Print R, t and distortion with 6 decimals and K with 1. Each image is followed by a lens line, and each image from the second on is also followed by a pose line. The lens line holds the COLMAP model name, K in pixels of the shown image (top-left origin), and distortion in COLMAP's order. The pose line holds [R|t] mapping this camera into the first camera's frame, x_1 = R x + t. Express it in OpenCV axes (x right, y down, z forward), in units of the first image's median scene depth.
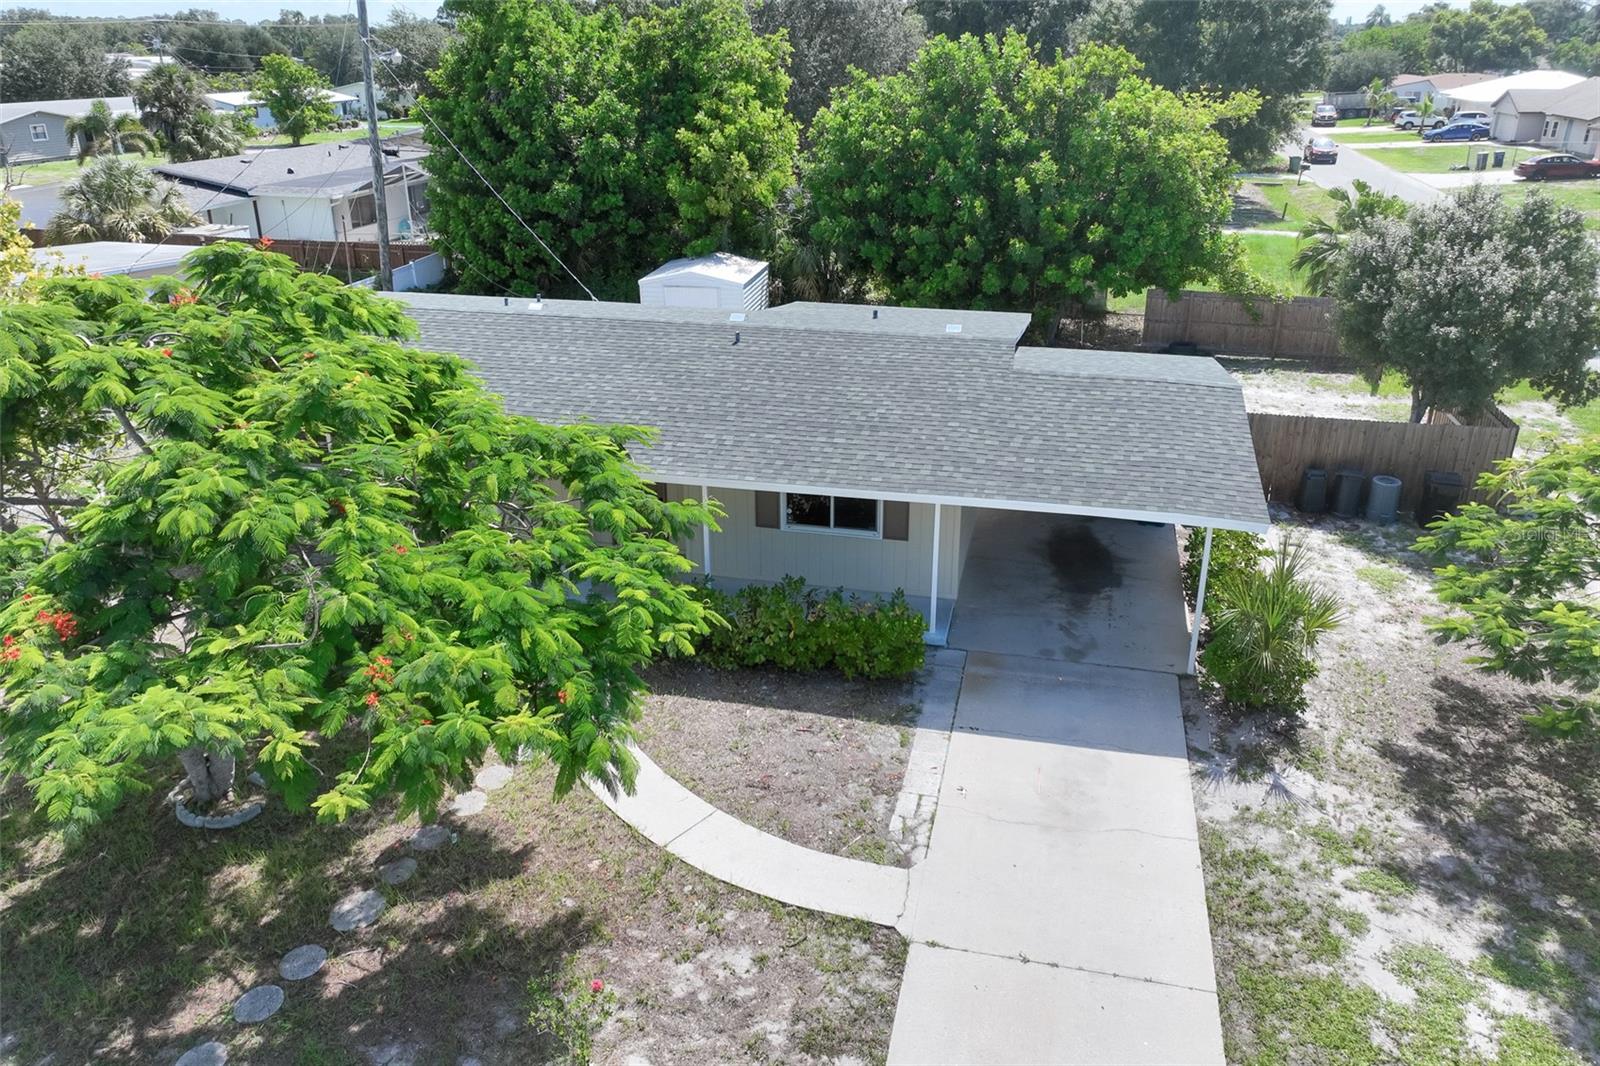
lens RADIAL K [[1155.5, 0, 807.3], [0, 1155.5, 491.0], [0, 0, 1]] dist [-0.004093, 0.035399]
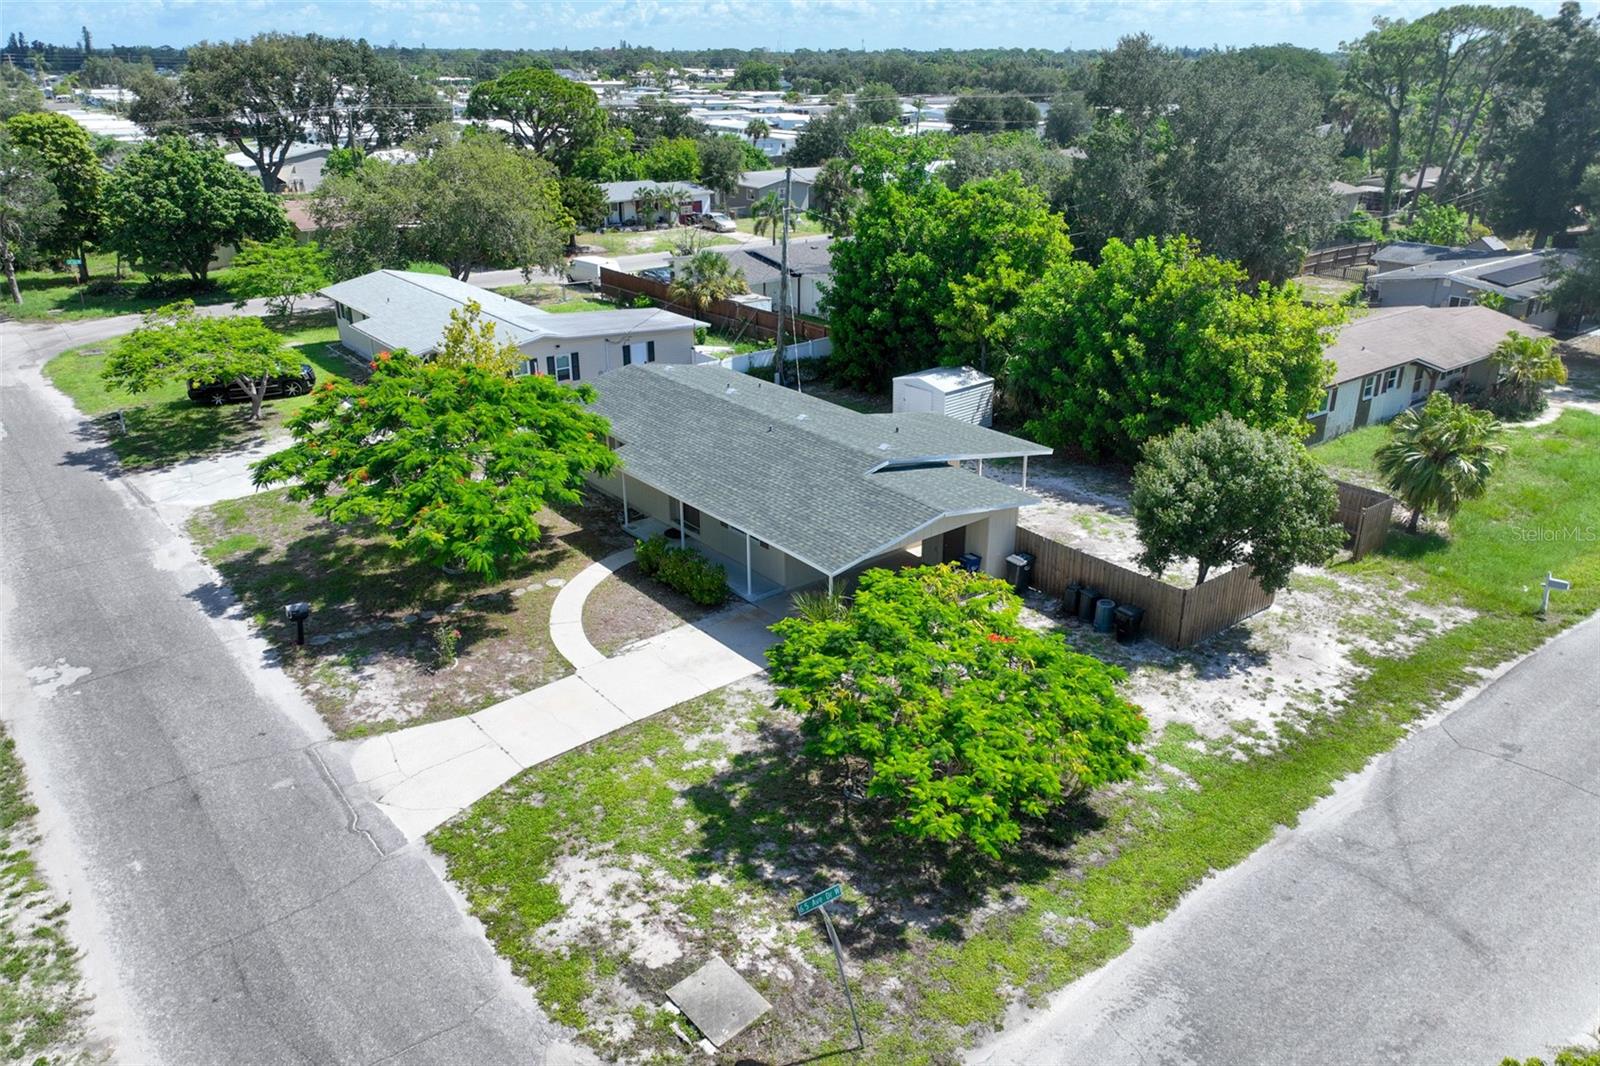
lens RADIAL K [[1151.0, 0, 806.7], [0, 1151.0, 540.4], [0, 0, 1]] dist [0.003252, 0.008951]
pose [[0.785585, 0.239969, -0.570326, 1.541349], [-0.228136, 0.969127, 0.093527, -0.207232], [0.575161, 0.056638, 0.816077, -0.658613]]
